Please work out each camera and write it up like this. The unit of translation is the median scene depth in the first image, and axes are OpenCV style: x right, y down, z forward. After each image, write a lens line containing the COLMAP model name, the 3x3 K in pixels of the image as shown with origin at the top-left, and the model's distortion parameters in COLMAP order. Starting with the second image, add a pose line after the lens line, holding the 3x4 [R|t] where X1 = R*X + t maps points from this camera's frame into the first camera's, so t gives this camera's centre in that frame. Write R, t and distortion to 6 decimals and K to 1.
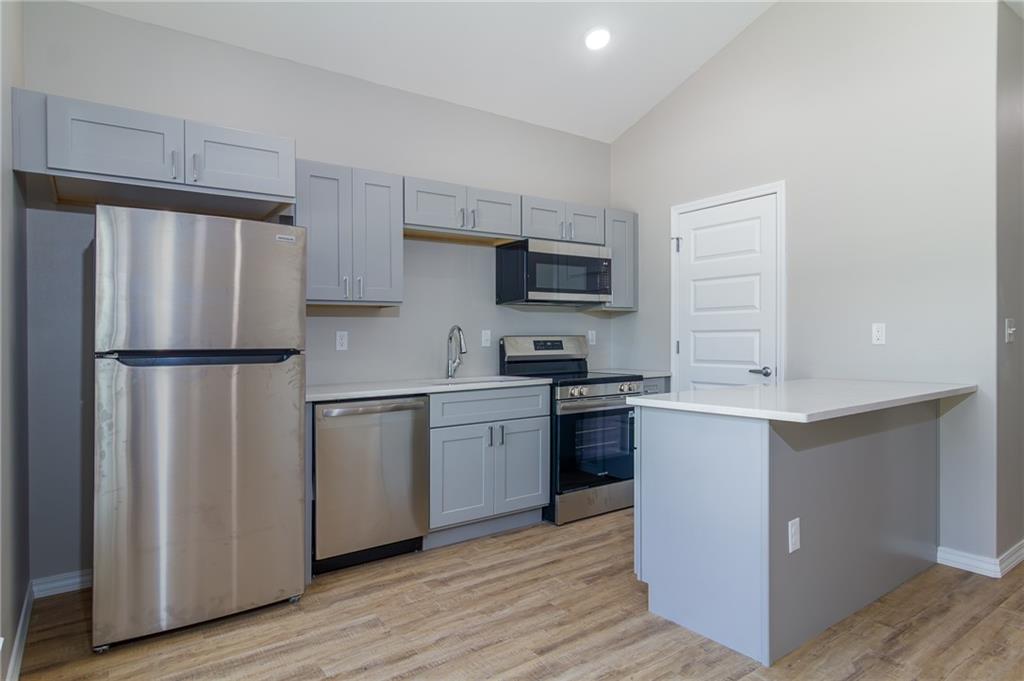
lens RADIAL K [[581.0, 0, 515.6], [0, 581.0, 336.8], [0, 0, 1]] dist [0.005875, -0.001207]
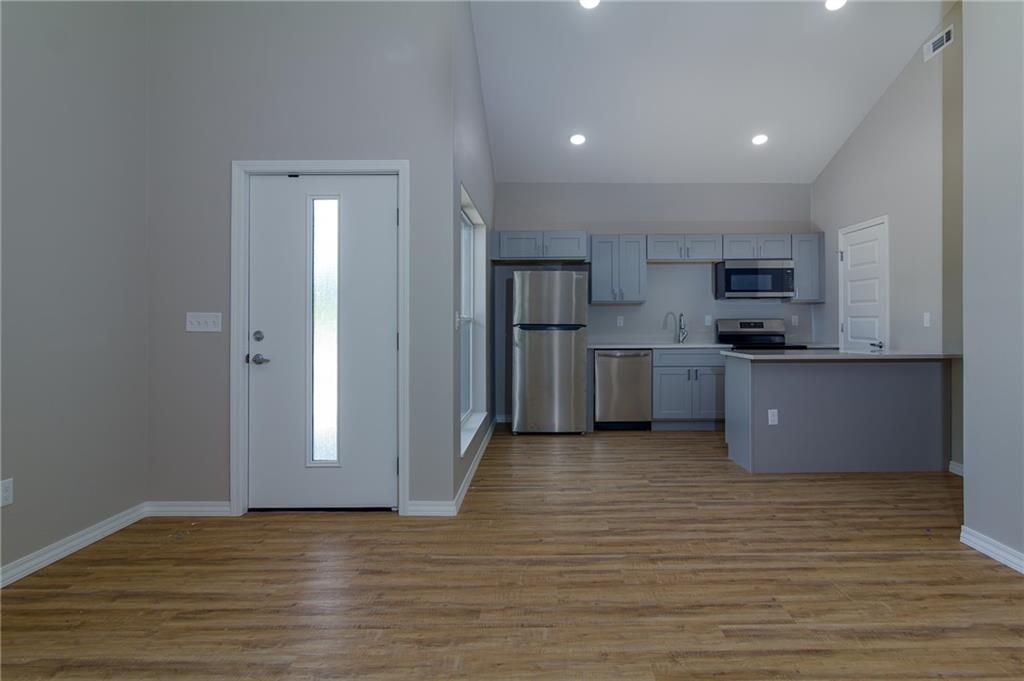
lens RADIAL K [[581.0, 0, 511.8], [0, 581.0, 338.9], [0, 0, 1]] dist [0.005875, -0.001207]
pose [[0.776297, 0.028665, -0.629715, 0.600611], [-0.003868, 0.999163, 0.040714, -0.010785], [0.630355, -0.029171, 0.775759, -0.680638]]
